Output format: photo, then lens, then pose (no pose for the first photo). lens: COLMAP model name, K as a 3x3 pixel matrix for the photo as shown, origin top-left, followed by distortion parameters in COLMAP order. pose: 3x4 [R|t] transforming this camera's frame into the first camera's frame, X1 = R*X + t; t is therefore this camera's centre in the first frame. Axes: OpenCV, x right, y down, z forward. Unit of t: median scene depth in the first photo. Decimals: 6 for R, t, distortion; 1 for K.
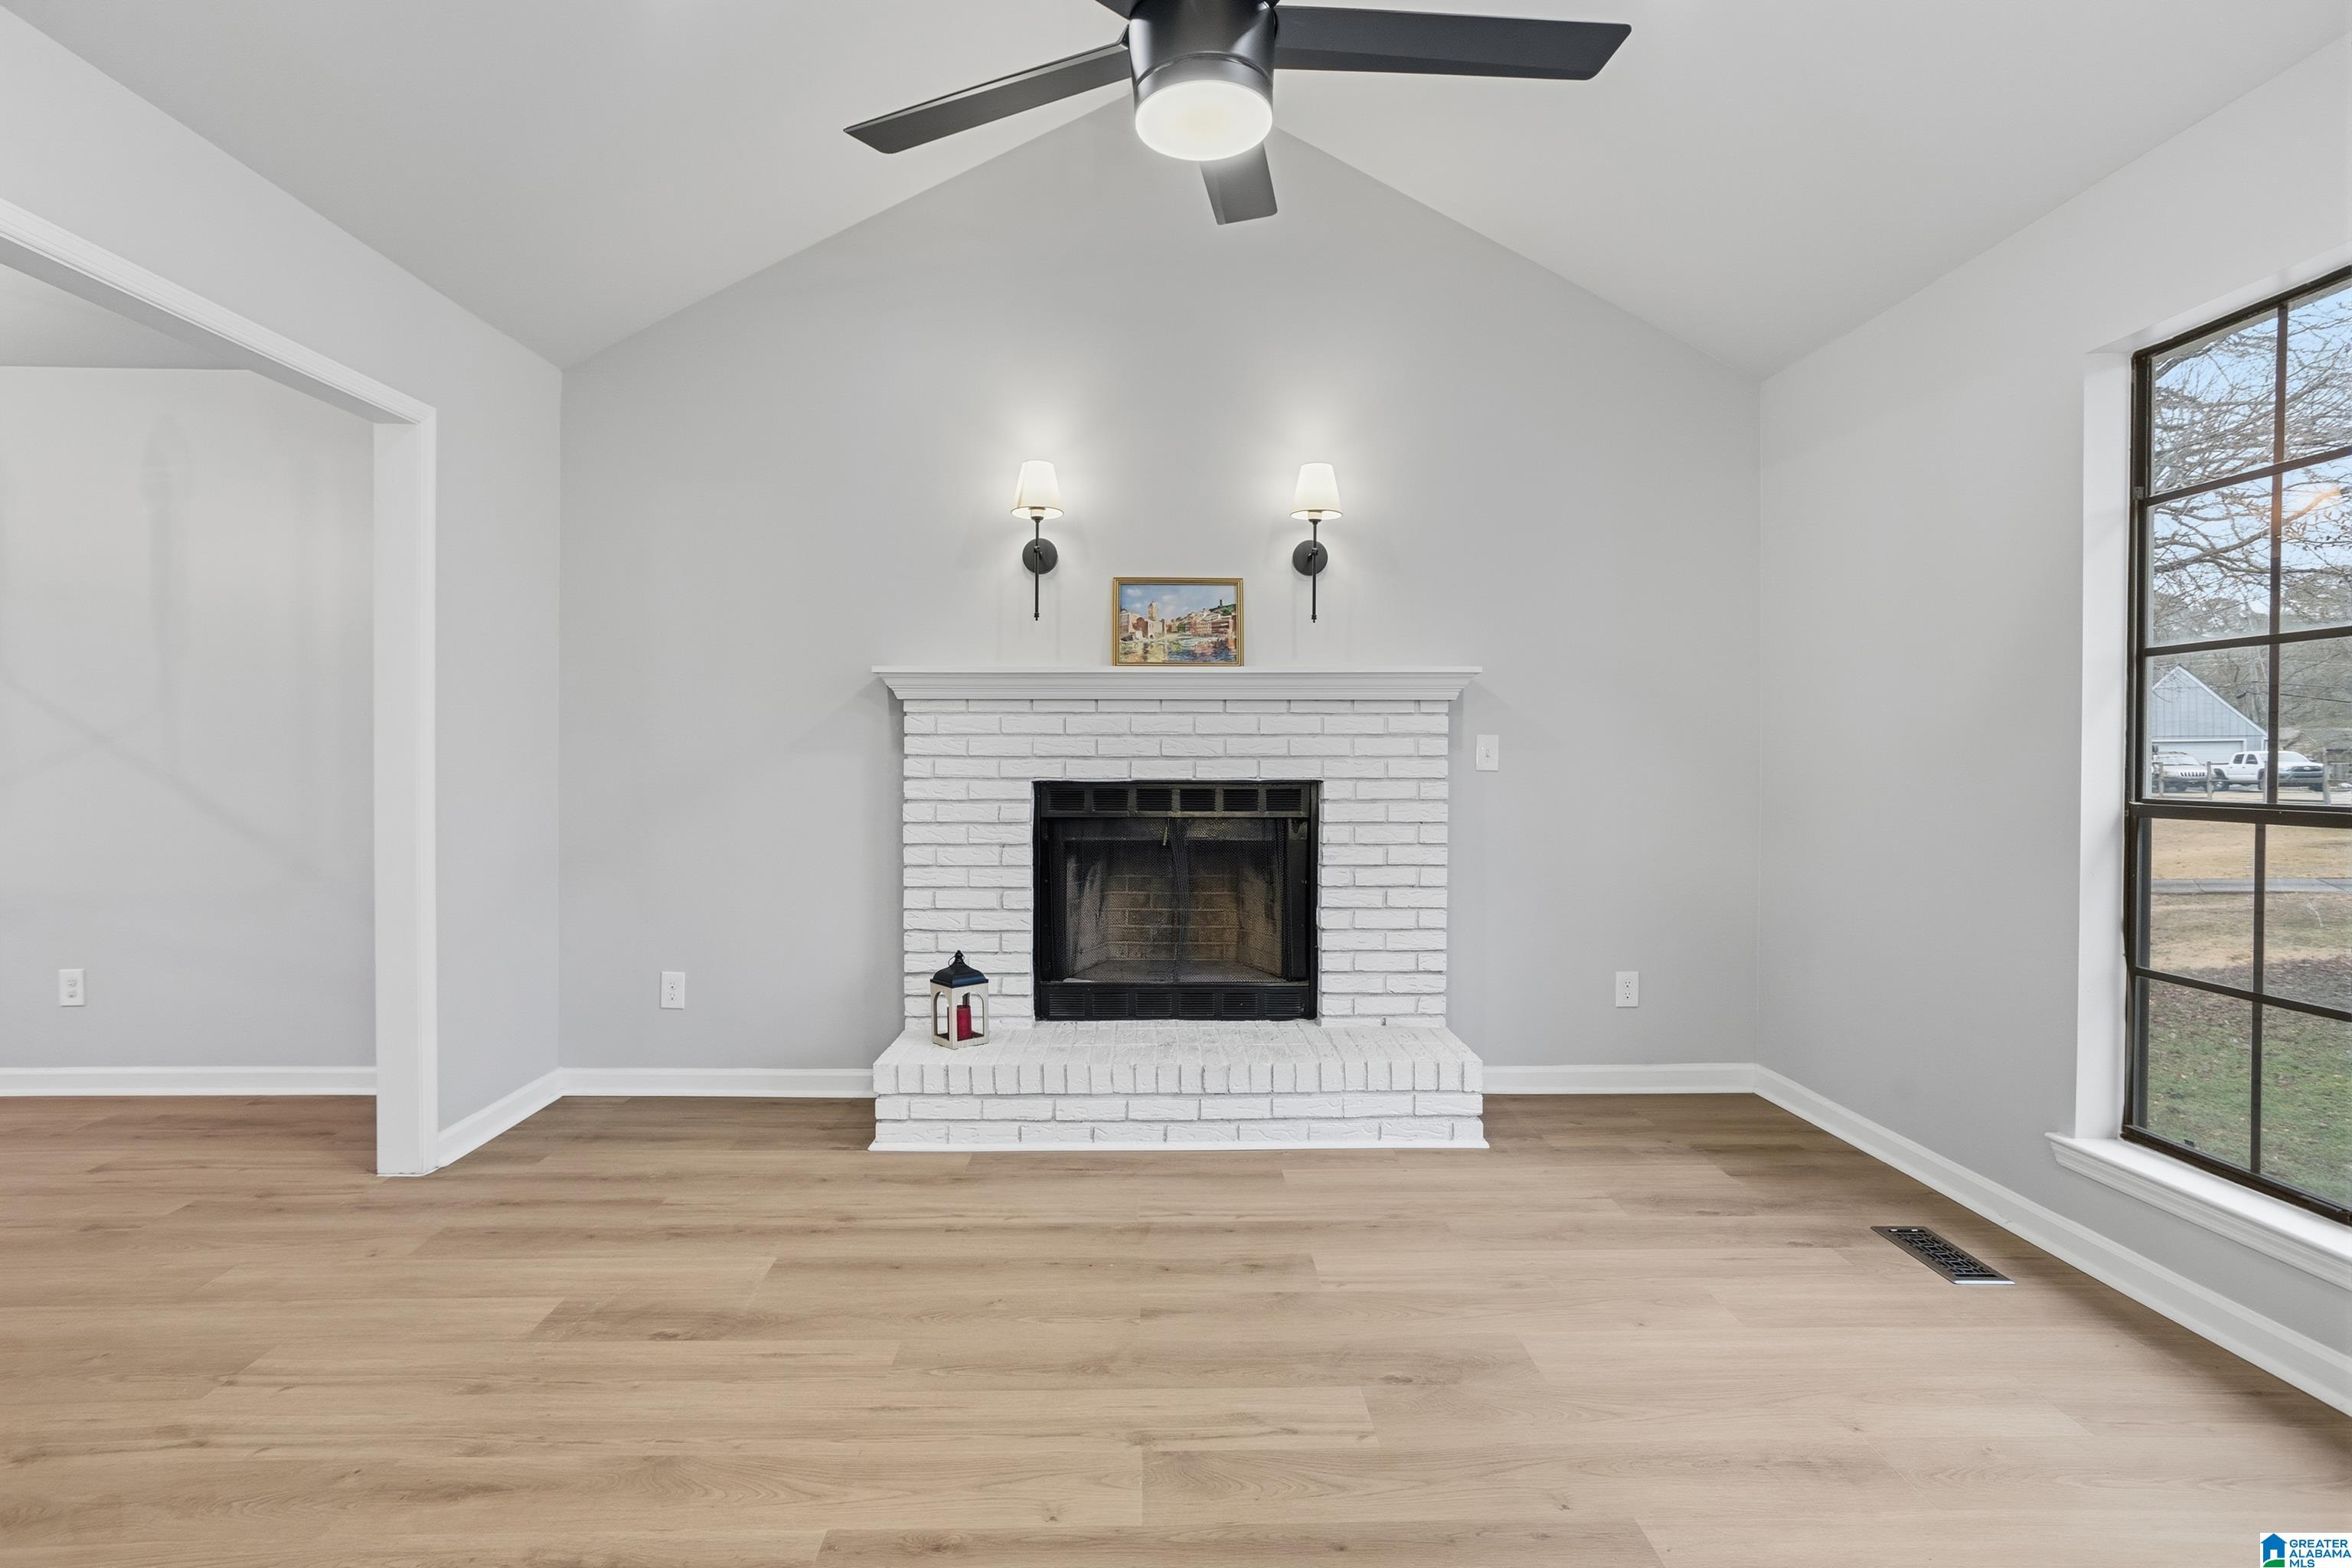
lens RADIAL K [[1146.4, 0, 1162.8], [0, 1146.4, 762.5], [0, 0, 1]] dist [-0.047202, 0.033173]
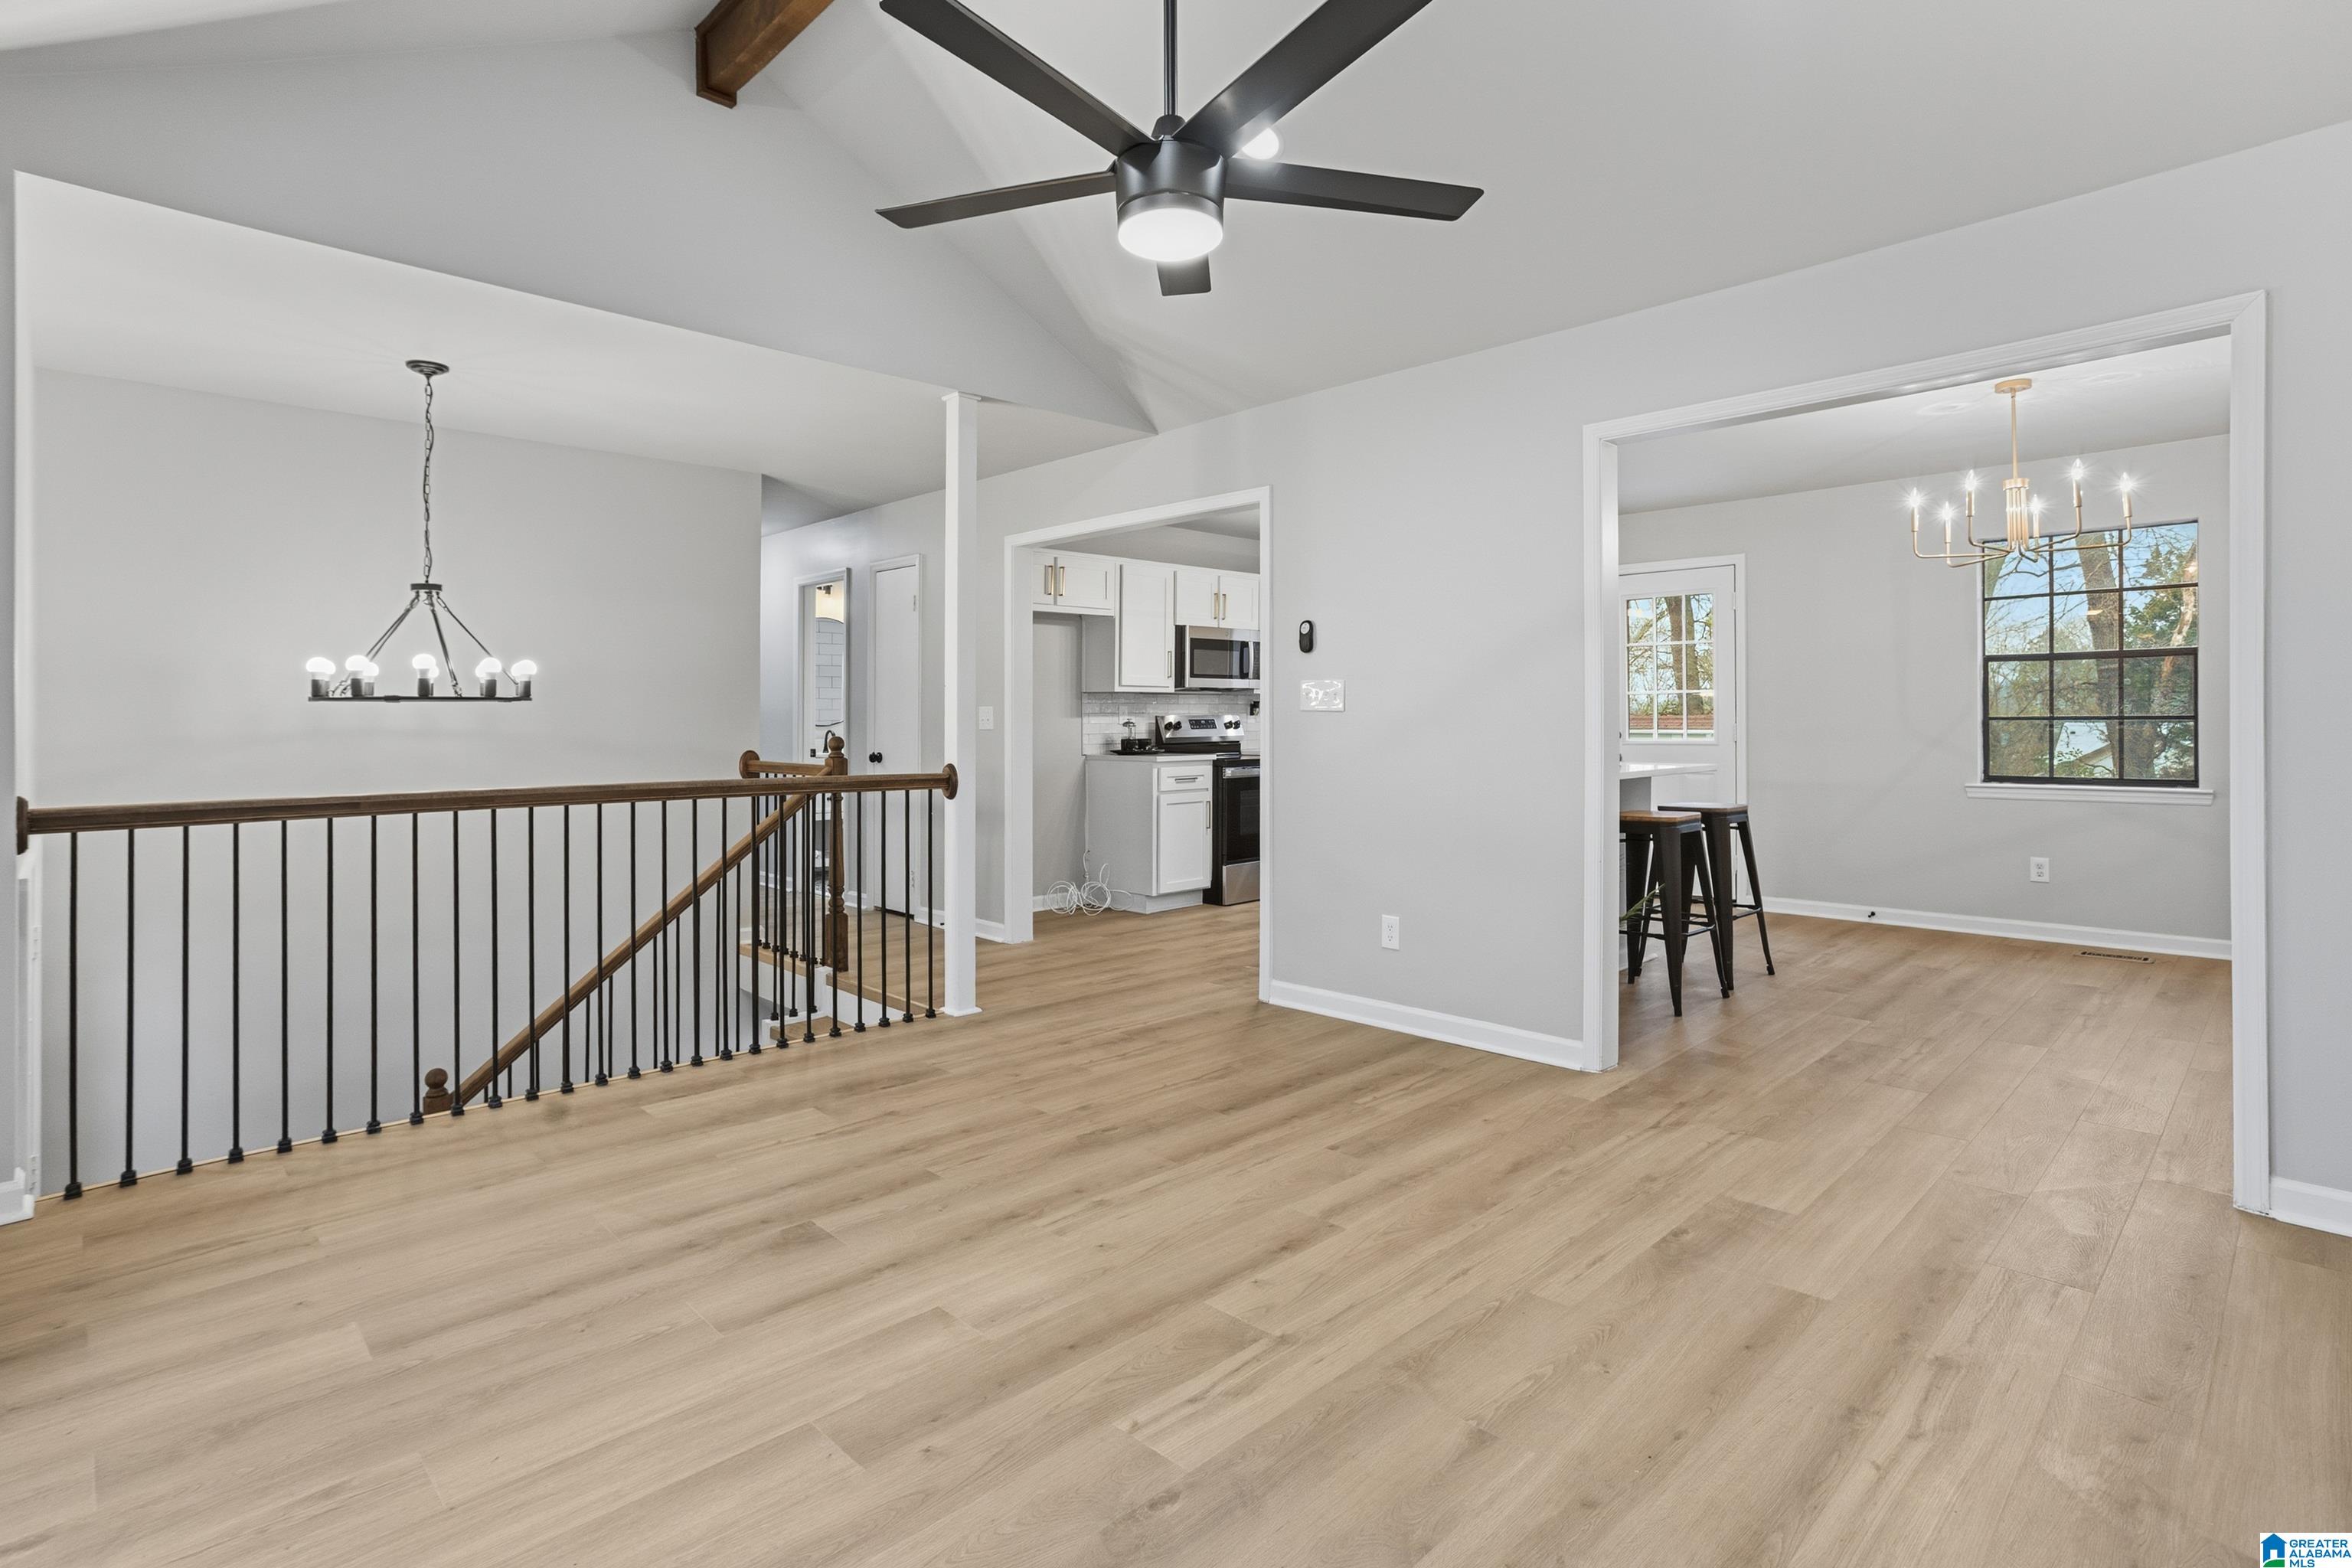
lens RADIAL K [[1146.4, 0, 1162.8], [0, 1146.4, 762.5], [0, 0, 1]] dist [-0.047202, 0.033173]
pose [[-0.733425, 0.028818, -0.679159, 0.459377], [0.003188, 0.999236, 0.038957, -0.002365], [0.679763, 0.026407, -0.732957, 0.984250]]
